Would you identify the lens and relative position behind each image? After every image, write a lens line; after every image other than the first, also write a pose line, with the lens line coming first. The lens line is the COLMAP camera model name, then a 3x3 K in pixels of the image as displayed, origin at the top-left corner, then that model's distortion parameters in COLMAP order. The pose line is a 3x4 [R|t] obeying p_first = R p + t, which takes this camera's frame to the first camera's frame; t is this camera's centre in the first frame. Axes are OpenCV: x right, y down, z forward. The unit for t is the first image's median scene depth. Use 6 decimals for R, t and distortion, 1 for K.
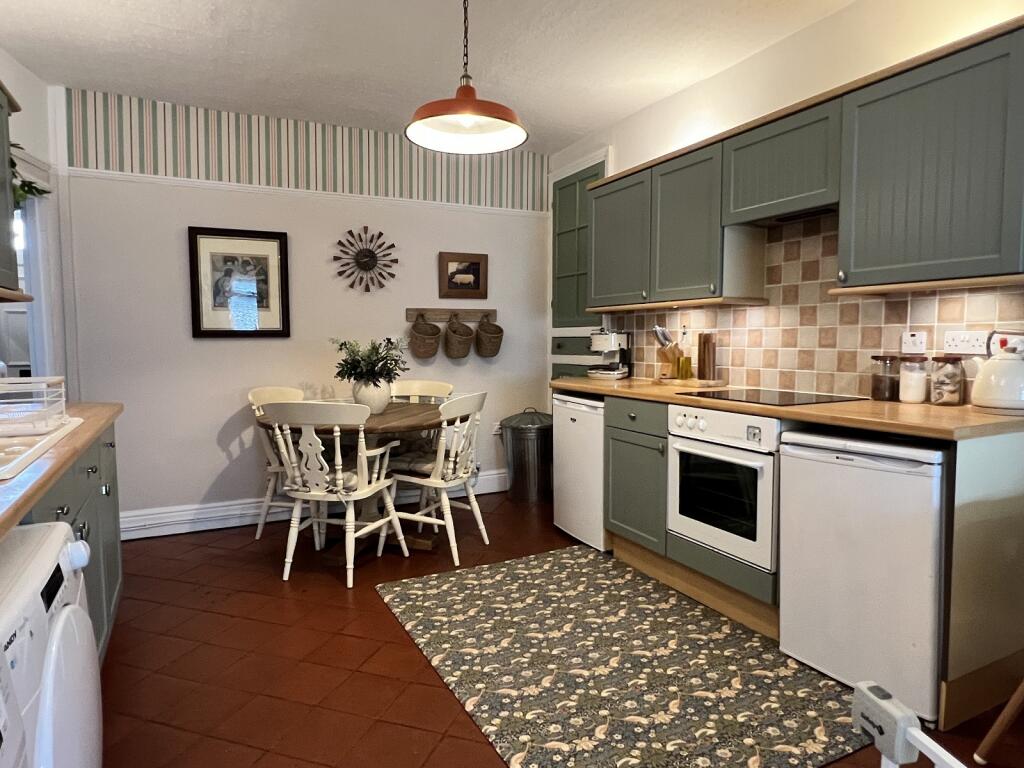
lens RADIAL K [[629.9, 0, 512.0], [0, 629.9, 384.0], [0, 0, 1]] dist [-0.003539, -0.000636]
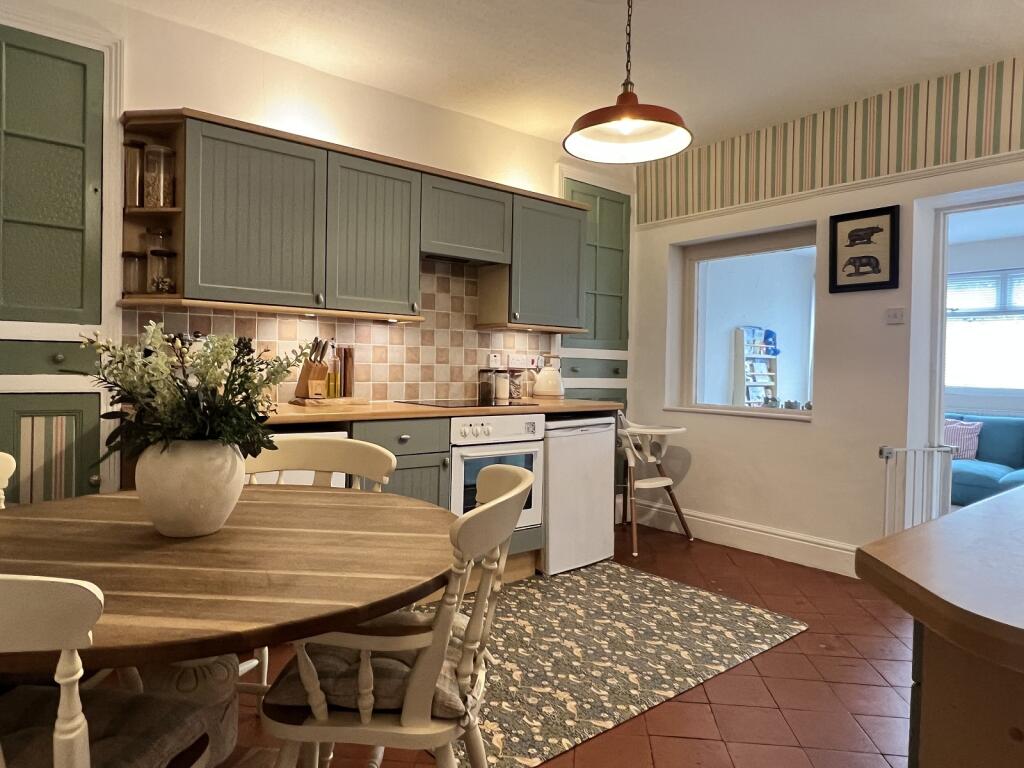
lens RADIAL K [[655.8, 0, 511.9], [0, 655.8, 374.3], [0, 0, 1]] dist [0.003612, 0.000595]
pose [[-0.216760, -0.017148, 0.976074, -0.842776], [0.048283, 0.998434, 0.028263, -0.067442], [-0.975030, 0.053255, -0.215592, 1.157139]]
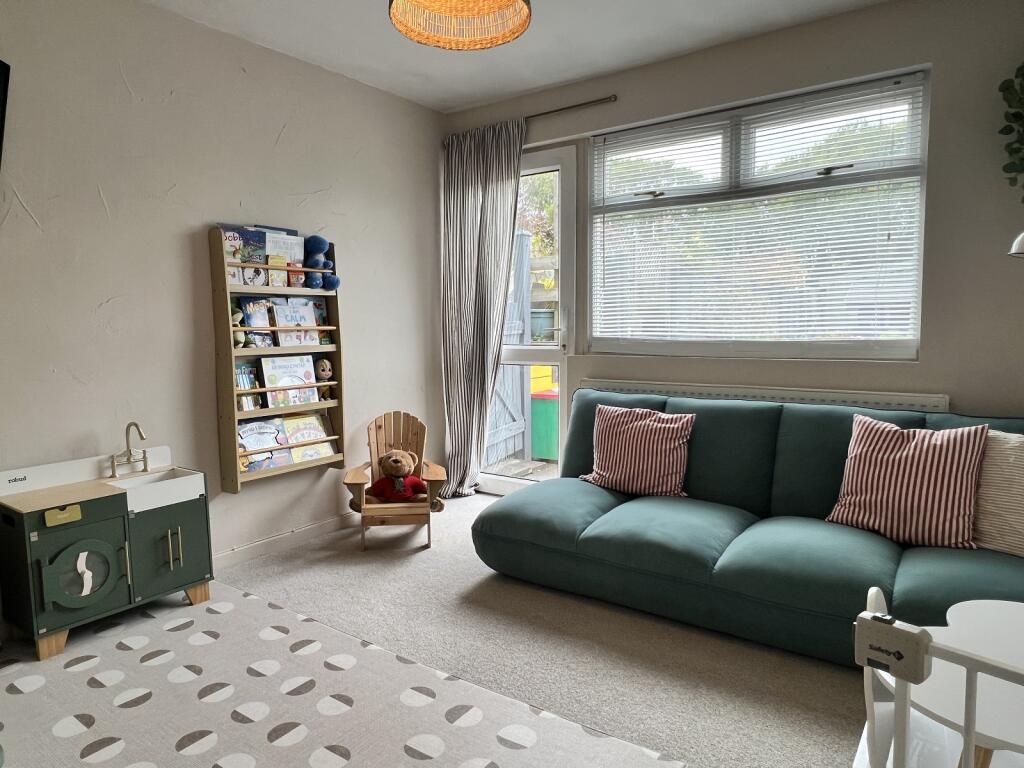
lens RADIAL K [[653.6, 0, 512.0], [0, 653.6, 384.0], [0, 0, 1]] dist [0.001874, 0.000213]
pose [[-0.447490, -0.070455, 0.891509, -0.510705], [0.072022, 0.990814, 0.114455, -0.031710], [-0.891384, 0.115426, -0.438305, 0.730252]]
